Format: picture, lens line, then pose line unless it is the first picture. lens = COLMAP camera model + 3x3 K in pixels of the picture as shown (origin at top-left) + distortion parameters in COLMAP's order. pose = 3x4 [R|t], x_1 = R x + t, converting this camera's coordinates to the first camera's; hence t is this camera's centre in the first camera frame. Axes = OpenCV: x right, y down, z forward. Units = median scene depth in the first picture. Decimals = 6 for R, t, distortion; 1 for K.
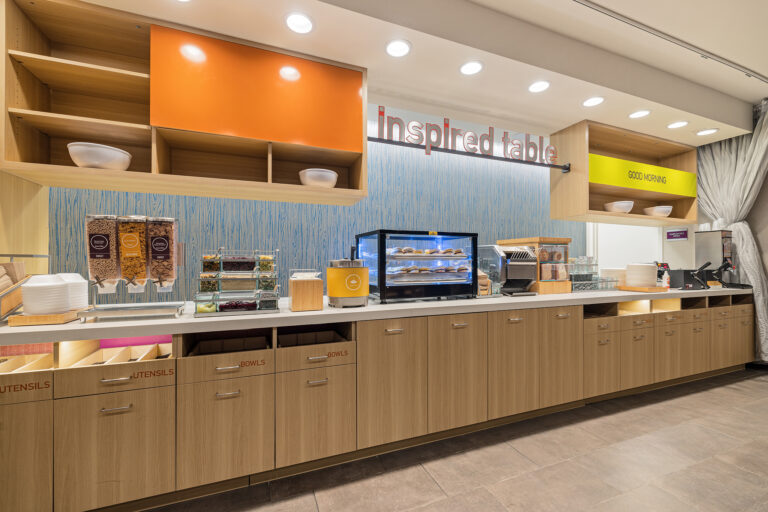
lens RADIAL K [[327.4, 0, 383.6], [0, 327.4, 259.3], [0, 0, 1]] dist [-0.000066, -0.000031]
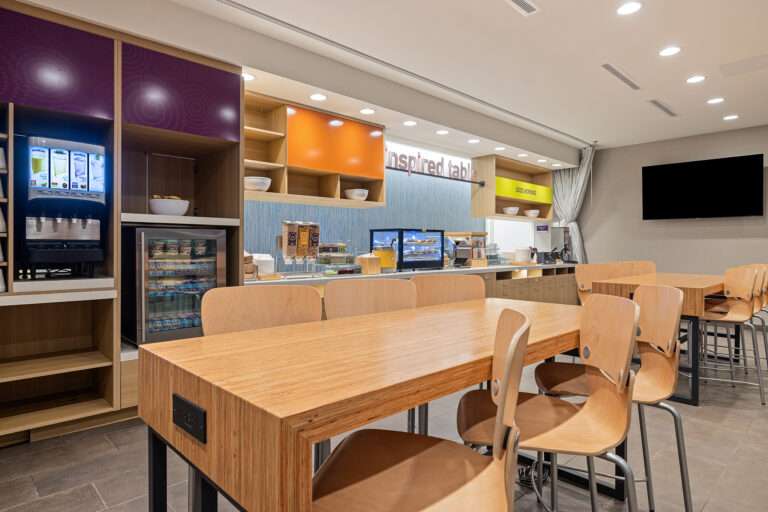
lens RADIAL K [[458.0, 0, 384.3], [0, 458.0, 252.7], [0, 0, 1]] dist [-0.003095, -0.000120]
pose [[0.925997, -0.005177, 0.377496, -0.720083], [-0.002083, 0.999821, 0.018822, -0.006318], [-0.377525, -0.018216, 0.925820, -0.858490]]
